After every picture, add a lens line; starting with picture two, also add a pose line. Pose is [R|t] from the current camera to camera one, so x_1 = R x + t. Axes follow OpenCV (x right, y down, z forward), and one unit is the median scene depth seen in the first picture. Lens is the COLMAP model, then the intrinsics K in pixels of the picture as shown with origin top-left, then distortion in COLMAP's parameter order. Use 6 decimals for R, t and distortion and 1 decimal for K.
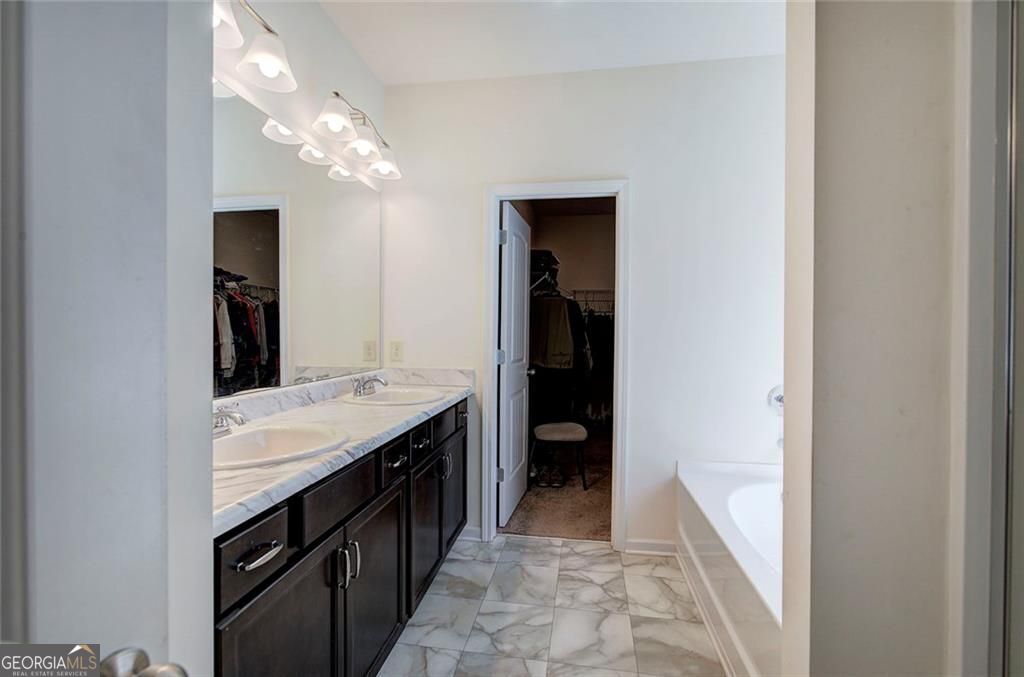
lens RADIAL K [[449.2, 0, 512.0], [0, 449.2, 338.5], [0, 0, 1]] dist [-0.001310, 0.000051]
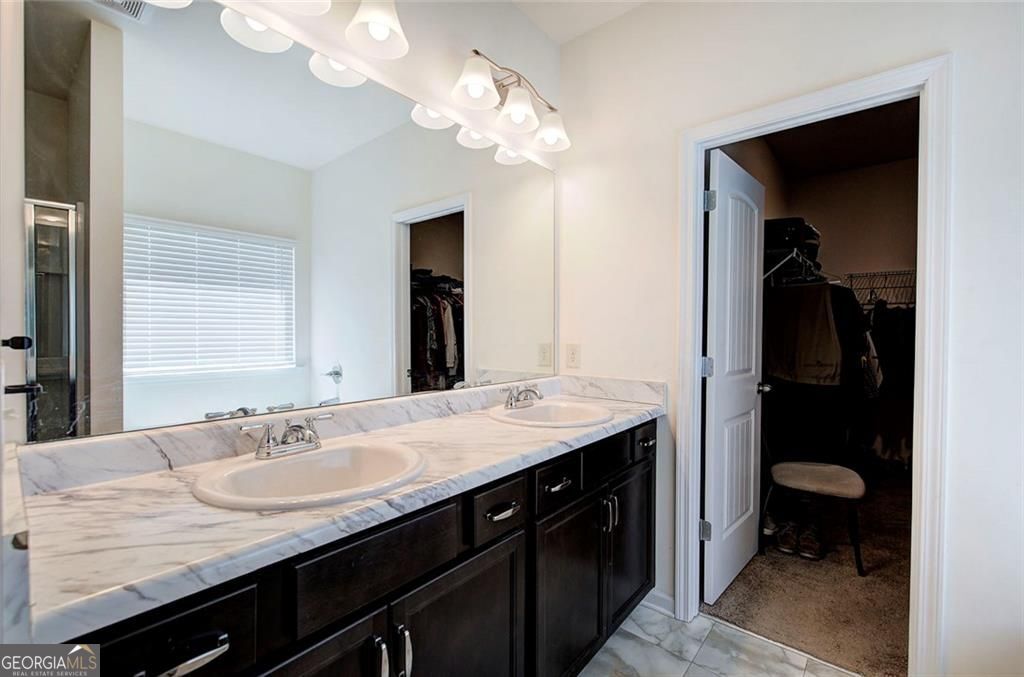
lens RADIAL K [[440.3, 0, 512.0], [0, 440.3, 338.5], [0, 0, 1]] dist [0.000916, -0.000052]
pose [[0.857705, 0.001652, -0.514139, 0.070874], [-0.004048, 0.999986, -0.003540, -0.000784], [0.514126, 0.005118, 0.857699, 0.236417]]
